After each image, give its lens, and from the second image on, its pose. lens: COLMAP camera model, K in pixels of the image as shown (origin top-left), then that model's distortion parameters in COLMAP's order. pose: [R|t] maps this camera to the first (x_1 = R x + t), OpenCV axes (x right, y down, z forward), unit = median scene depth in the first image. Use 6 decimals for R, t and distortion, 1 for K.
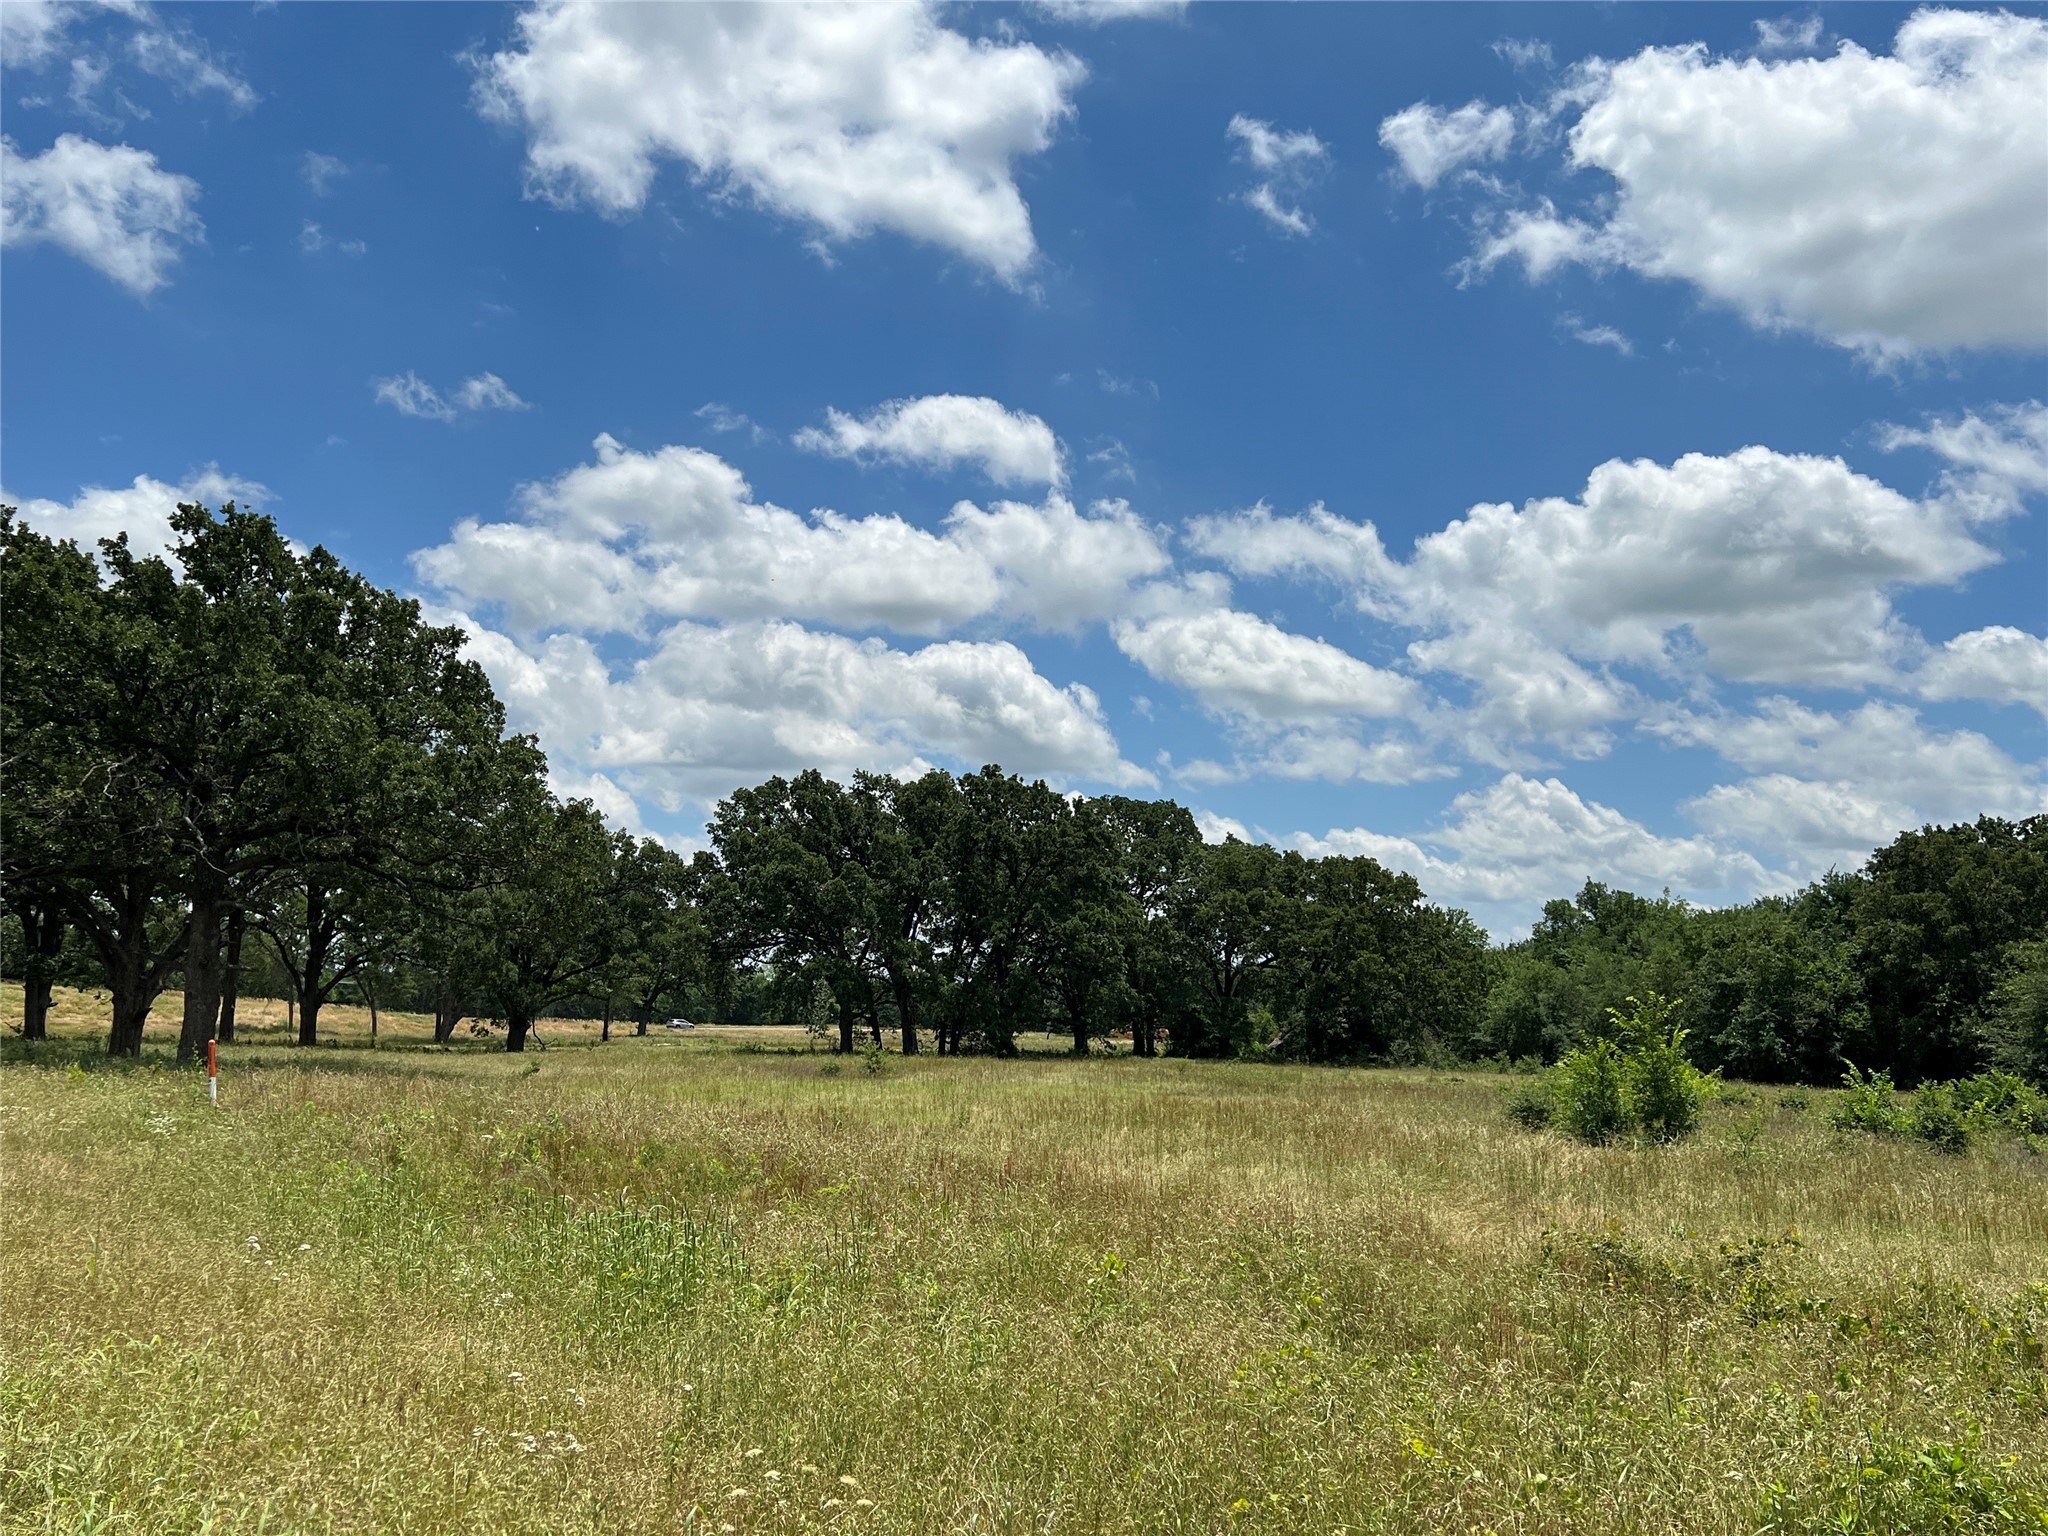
lens RADIAL K [[1634.6, 0, 1033.4], [0, 1634.6, 756.5], [0, 0, 1]] dist [0.009109, -0.051453]
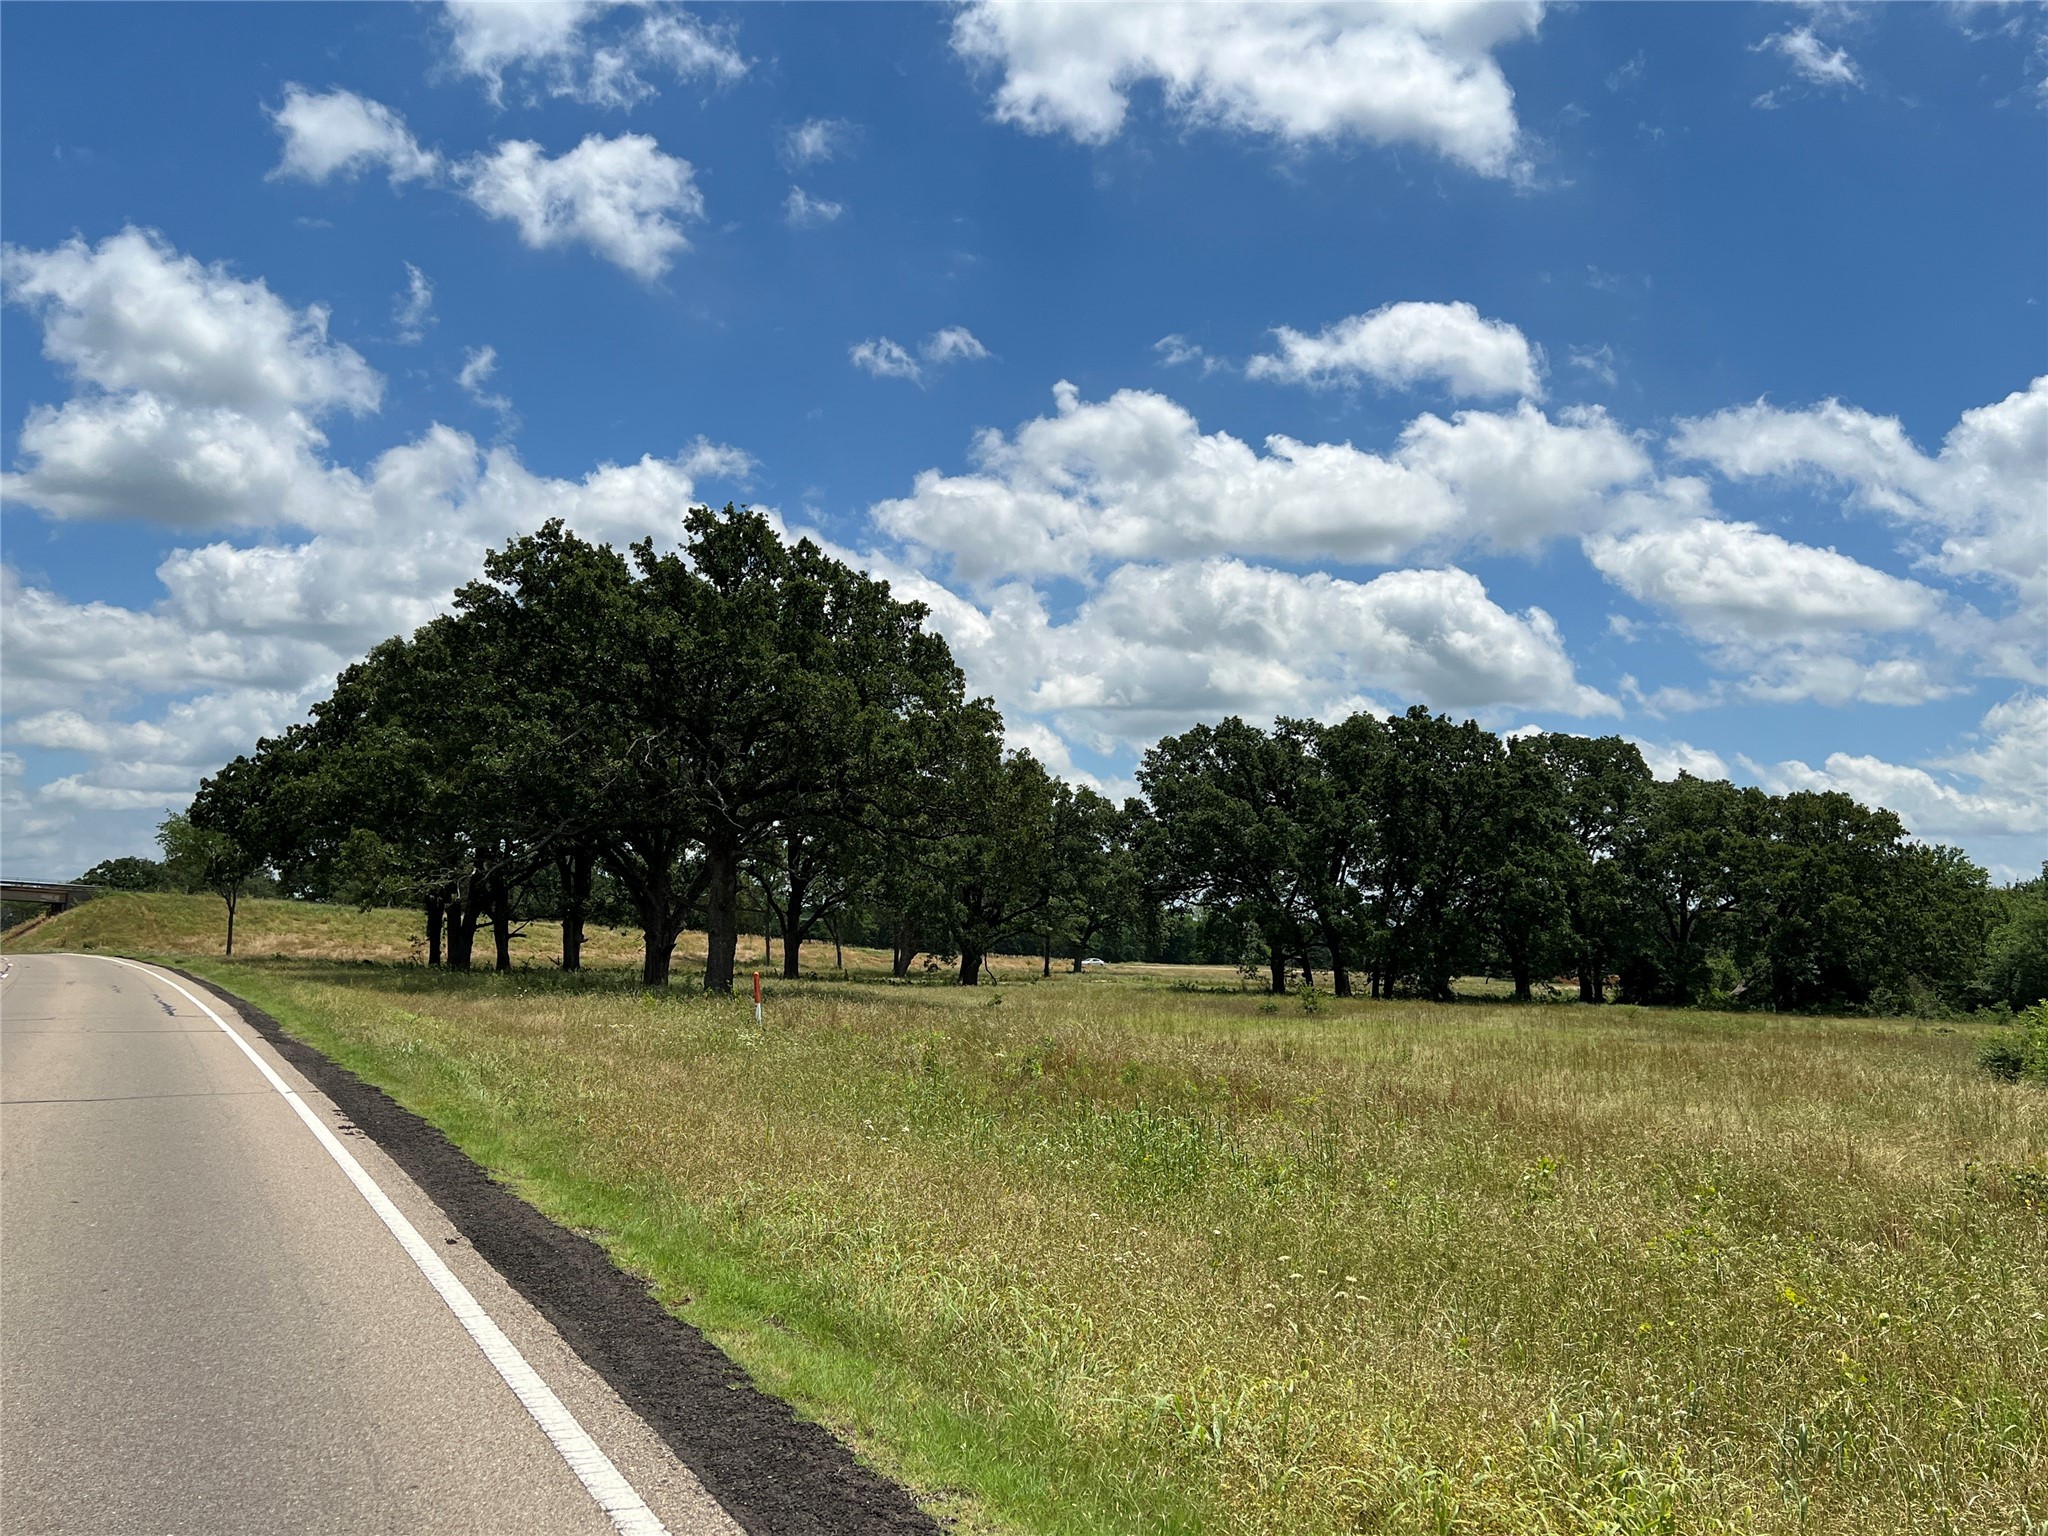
lens RADIAL K [[1662.5, 0, 1024.0], [0, 1662.5, 768.0], [0, 0, 1]] dist [0.008036, -0.001220]
pose [[0.966837, -0.019275, -0.254668, -0.002598], [0.030922, 0.998647, 0.041810, -0.012739], [0.253517, -0.048298, 0.966124, -0.074112]]
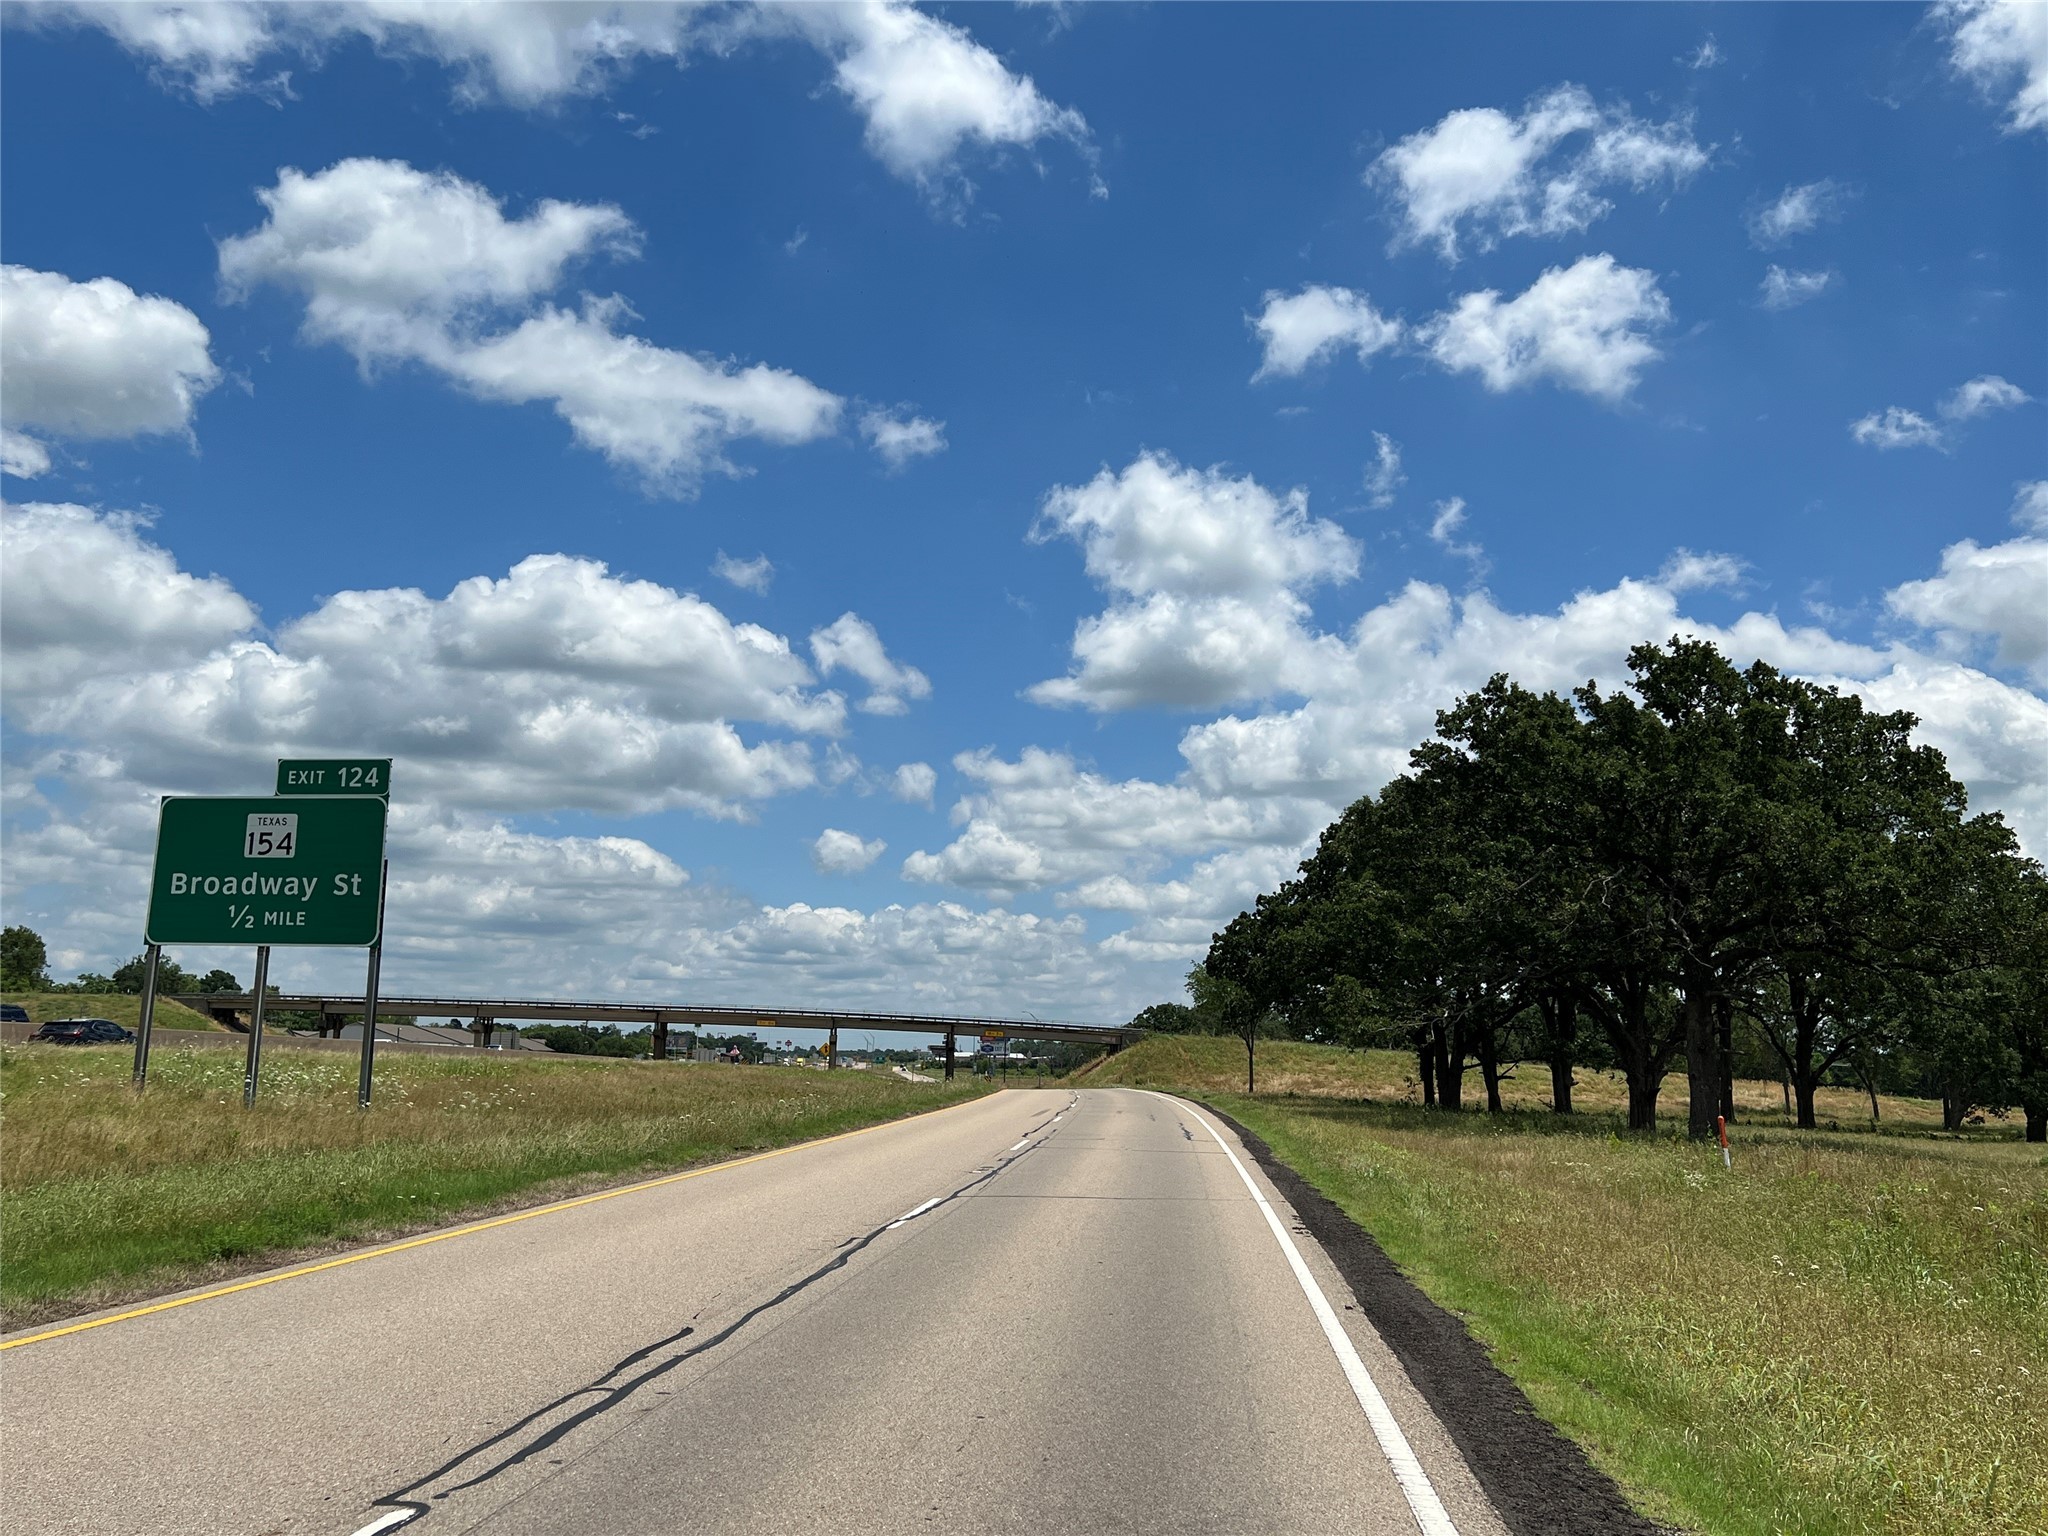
lens RADIAL K [[1696.4, 0, 1024.0], [0, 1696.4, 768.0], [0, 0, 1]] dist [-0.002492, -0.001519]
pose [[0.668283, -0.117104, -0.734632, 0.053143], [0.091228, 0.992979, -0.075297, -0.017570], [0.738292, -0.016700, 0.674275, -0.114529]]
